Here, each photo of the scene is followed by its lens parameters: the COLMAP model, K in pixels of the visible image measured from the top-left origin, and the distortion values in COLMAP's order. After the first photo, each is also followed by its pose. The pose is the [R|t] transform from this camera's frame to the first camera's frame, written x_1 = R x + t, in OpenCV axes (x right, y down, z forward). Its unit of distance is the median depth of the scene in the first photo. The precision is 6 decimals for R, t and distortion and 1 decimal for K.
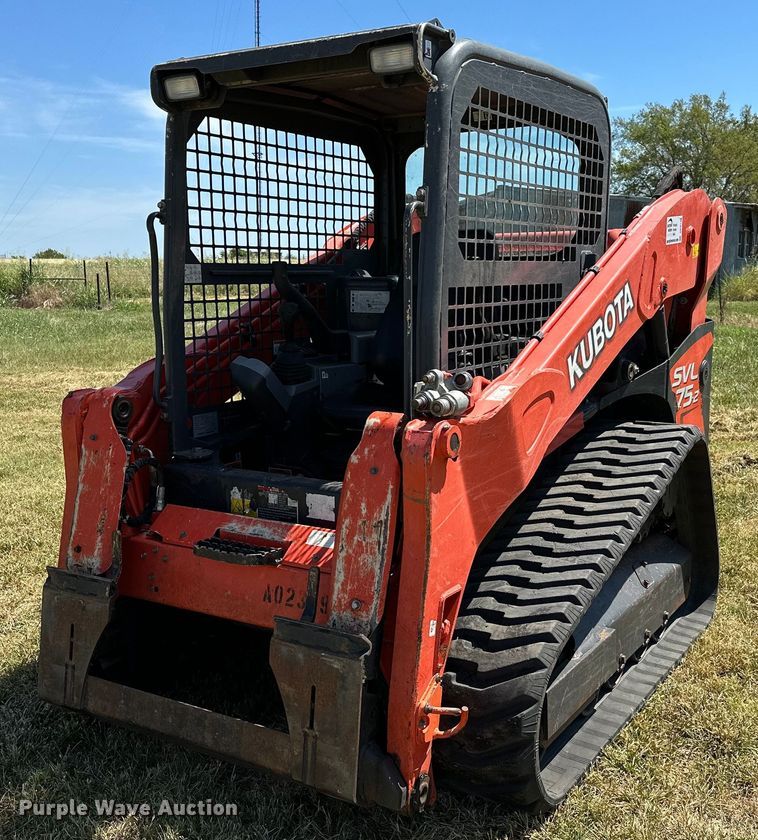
lens RADIAL K [[995.8, 0, 381.9], [0, 995.8, 419.1], [0, 0, 1]] dist [0.145768, 0.000000]
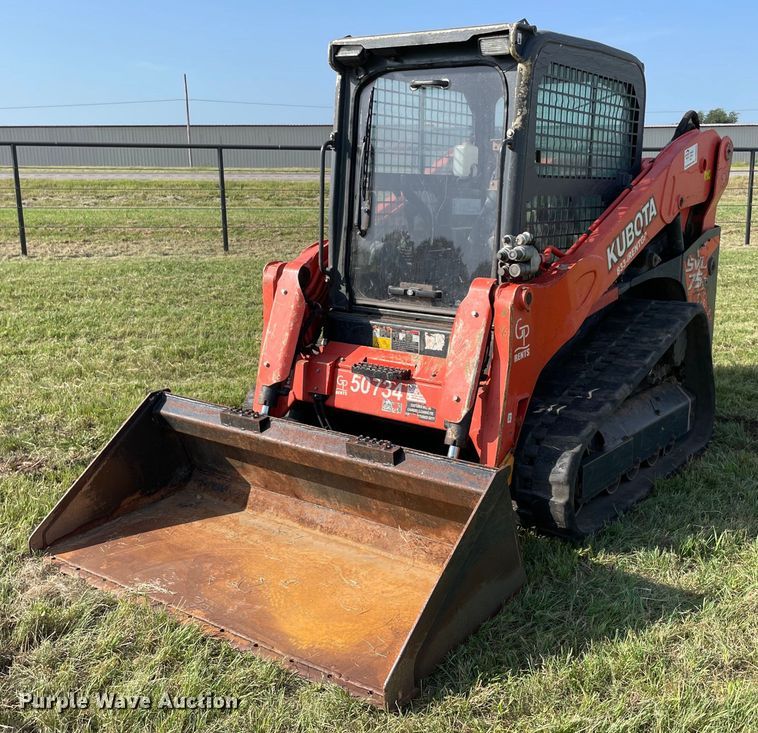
lens RADIAL K [[897.9, 0, 410.1], [0, 897.9, 322.9], [0, 0, 1]] dist [0.098338, 0.000000]
pose [[0.998446, 0.033647, -0.044414, -0.034450], [-0.032977, 0.999332, 0.015739, 0.032787], [0.044914, -0.014250, 0.998889, -0.294584]]
